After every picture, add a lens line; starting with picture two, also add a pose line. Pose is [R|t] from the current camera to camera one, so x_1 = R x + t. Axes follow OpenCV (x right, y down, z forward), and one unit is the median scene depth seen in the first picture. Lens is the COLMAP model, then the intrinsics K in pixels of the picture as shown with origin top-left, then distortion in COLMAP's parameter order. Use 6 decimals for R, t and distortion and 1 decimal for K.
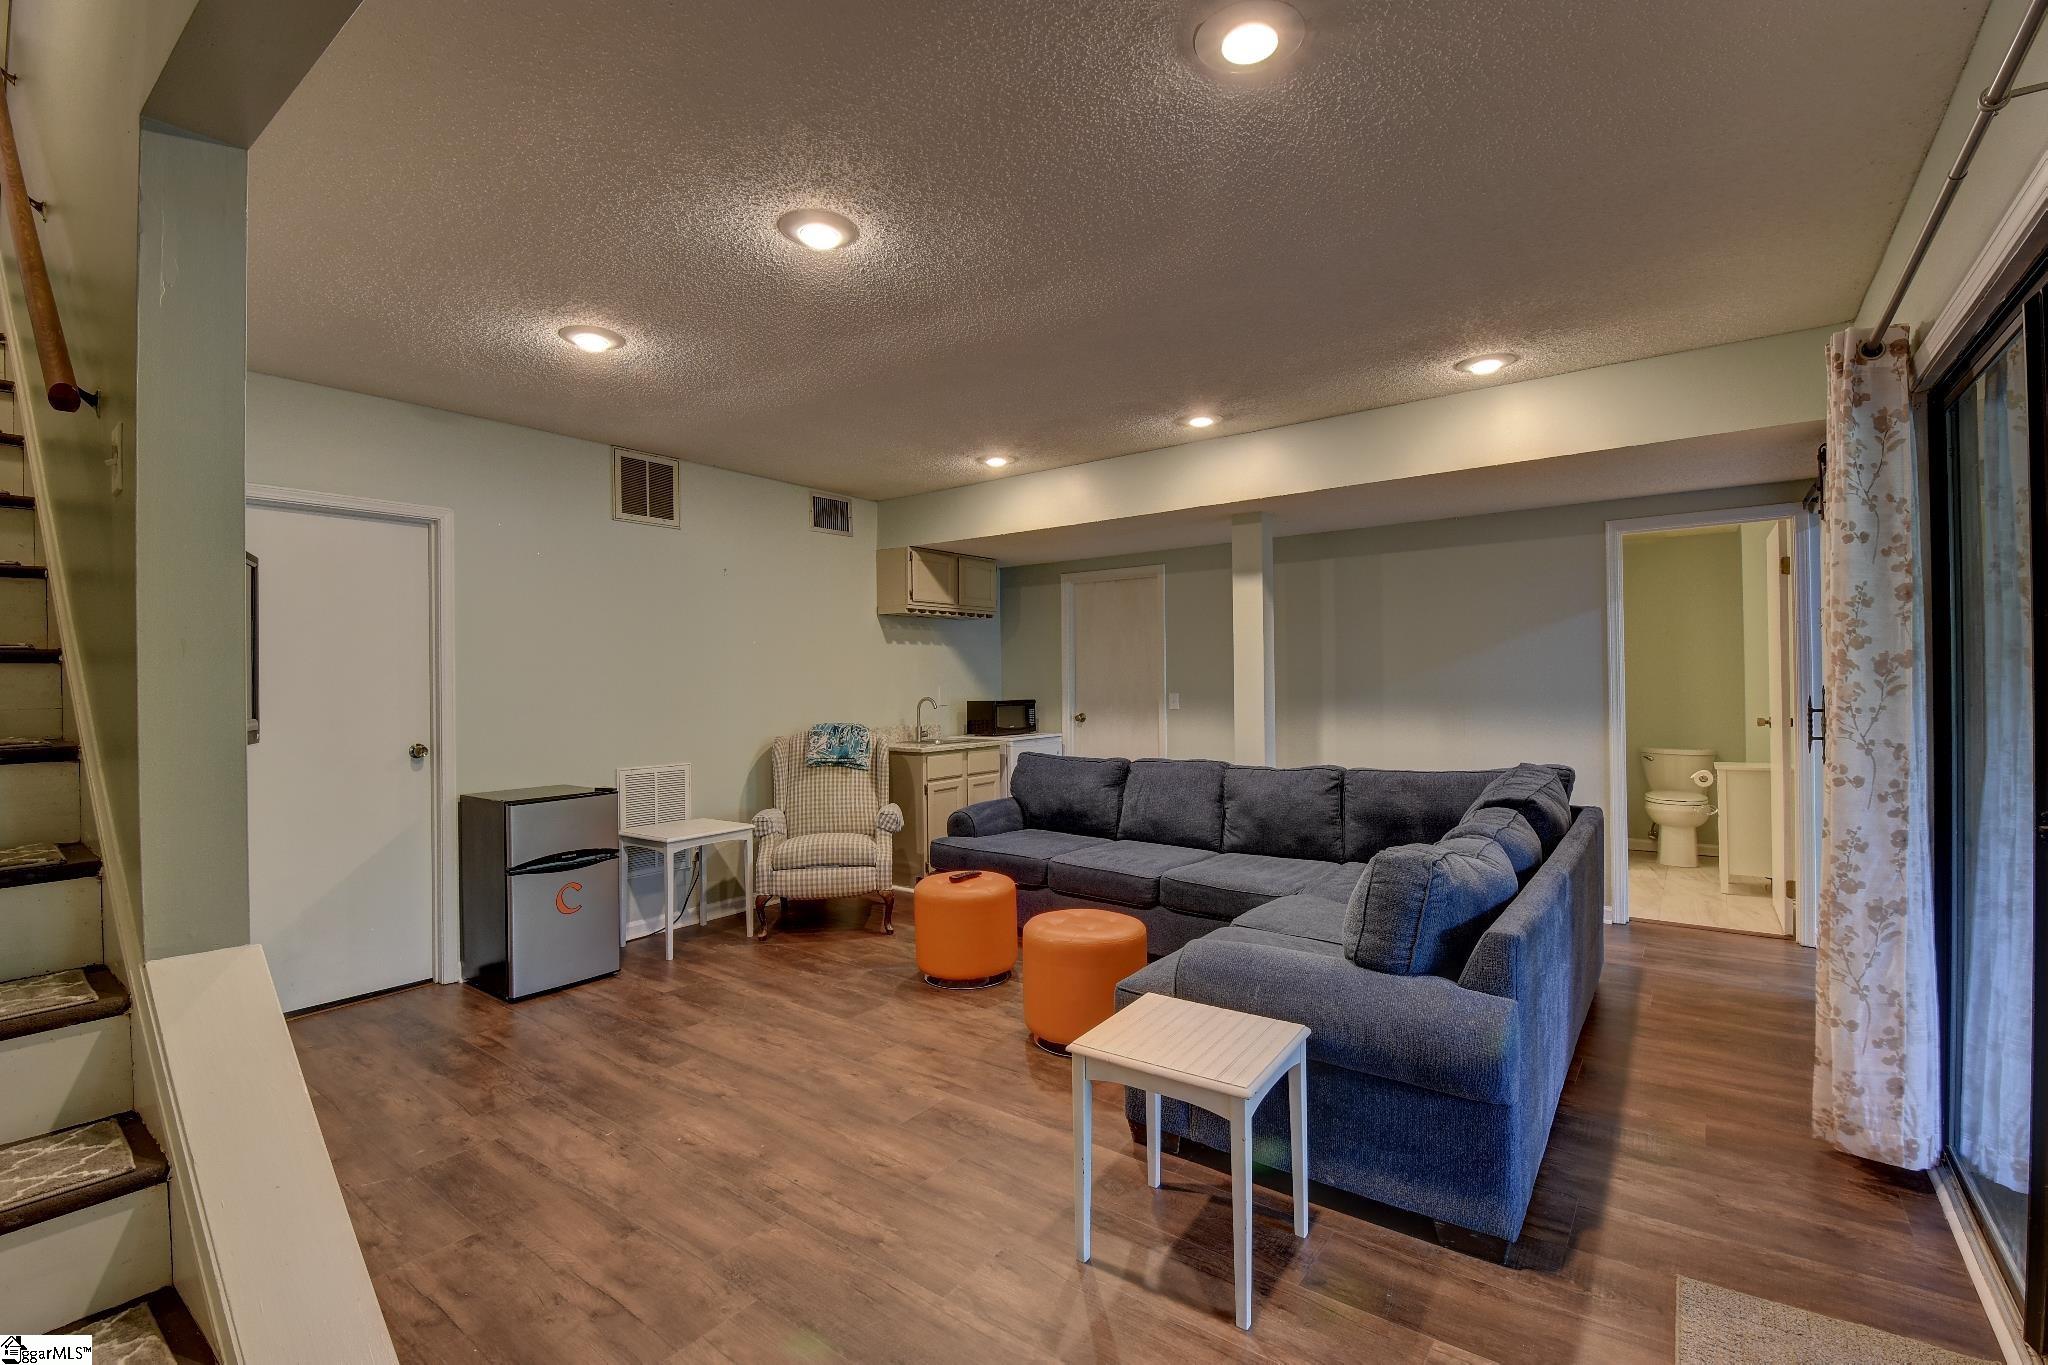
lens RADIAL K [[900.3, 0, 1029.7], [0, 900.3, 677.8], [0, 0, 1]] dist [-0.003747, -0.010315]
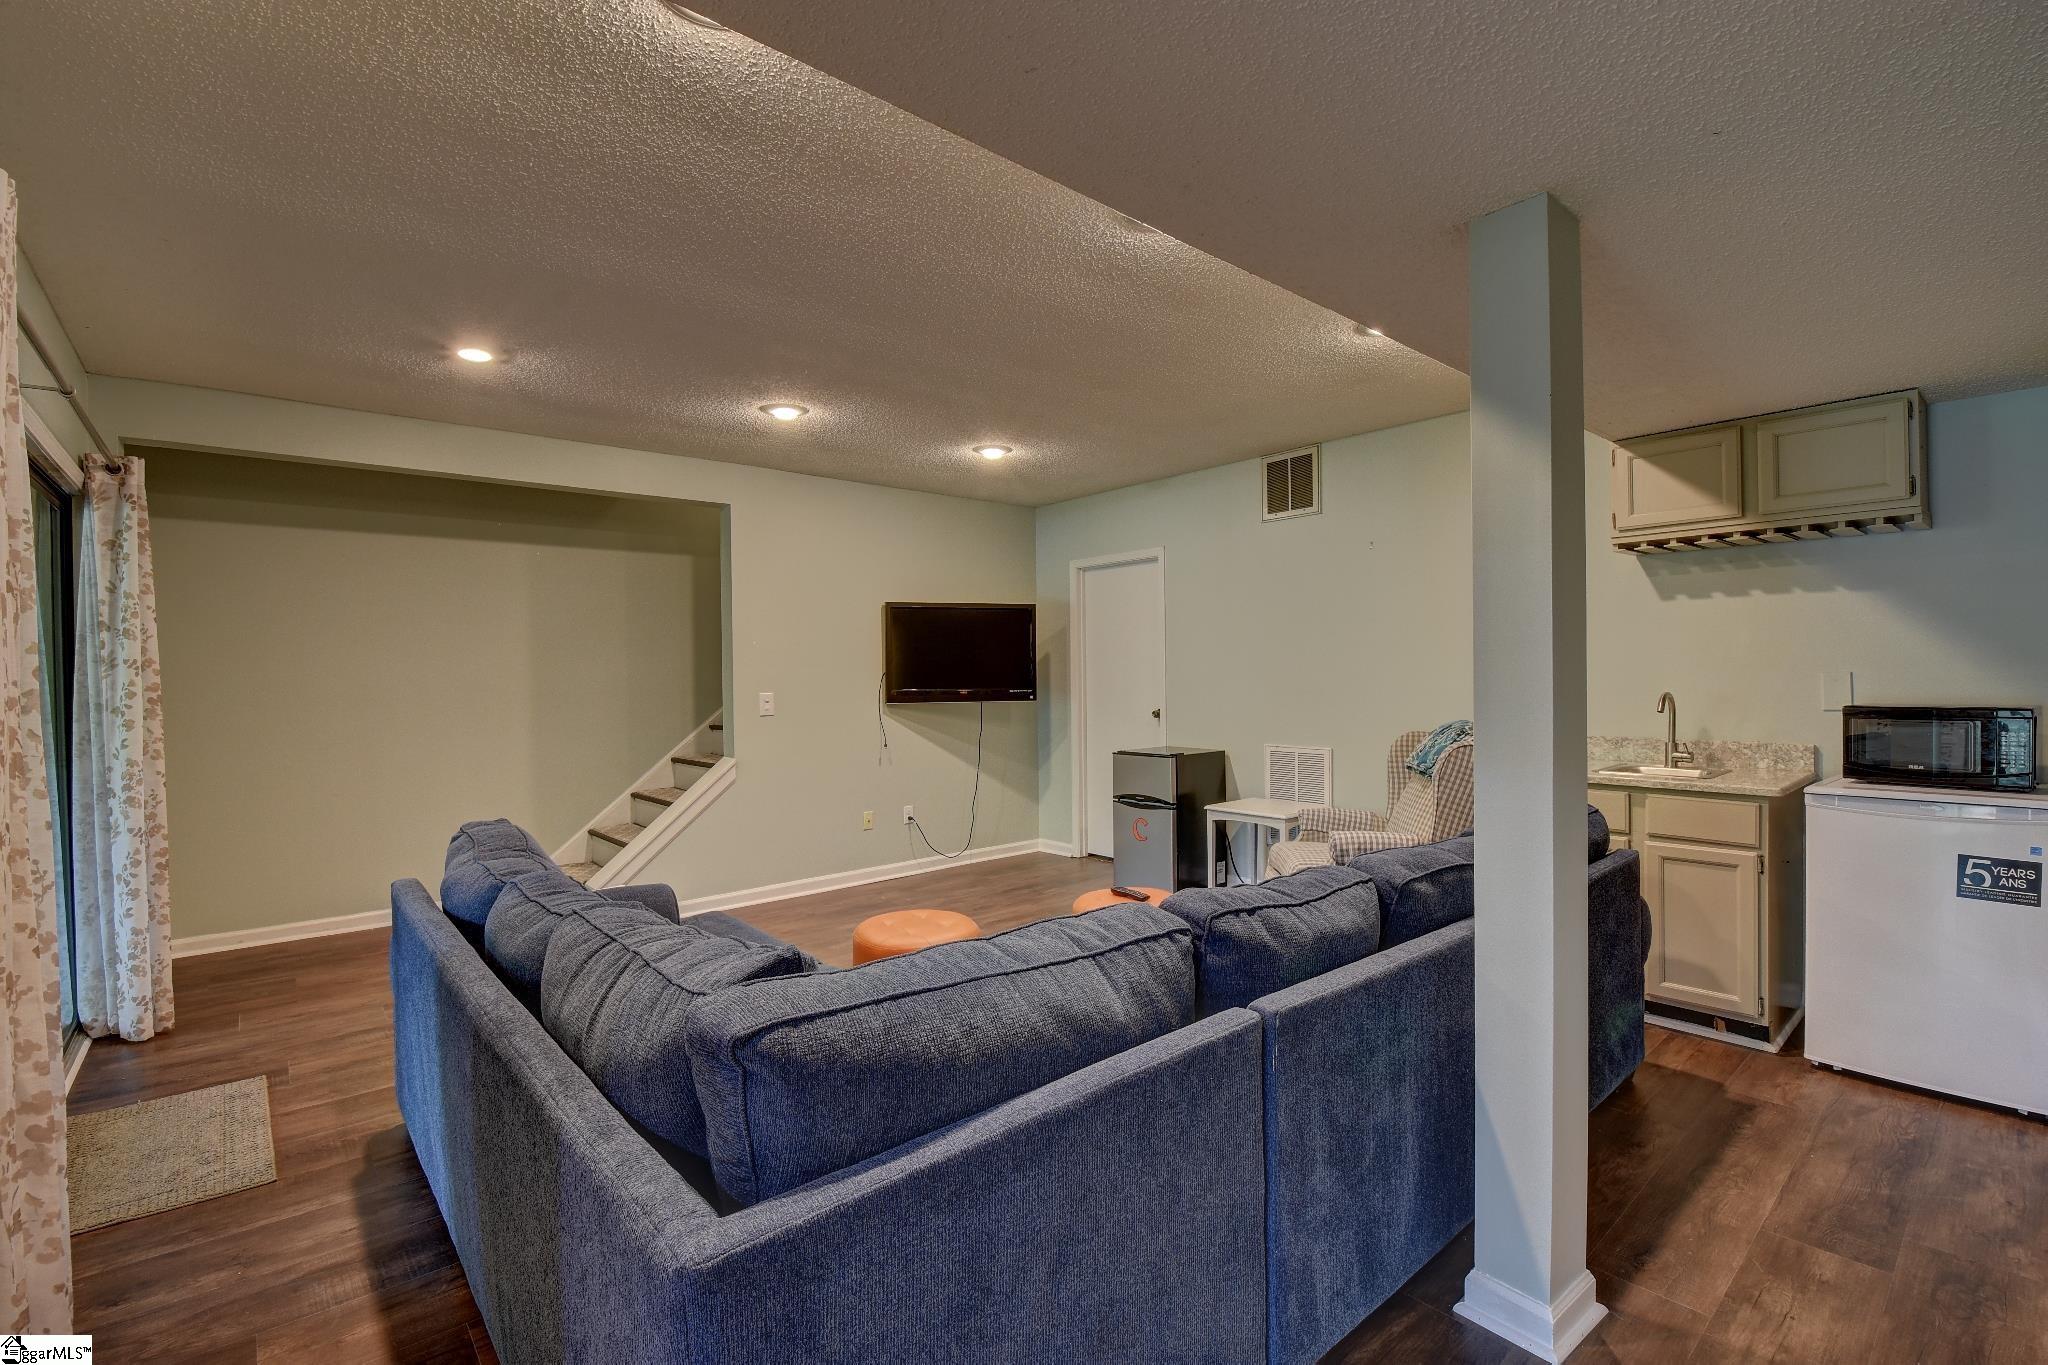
lens RADIAL K [[900.3, 0, 1026.3], [0, 900.3, 681.1], [0, 0, 1]] dist [-0.003747, -0.010315]
pose [[-0.218447, 0.023321, -0.975570, 0.829108], [0.018926, 0.999628, 0.019658, -0.005893], [0.975665, -0.014169, -0.218807, 1.126853]]
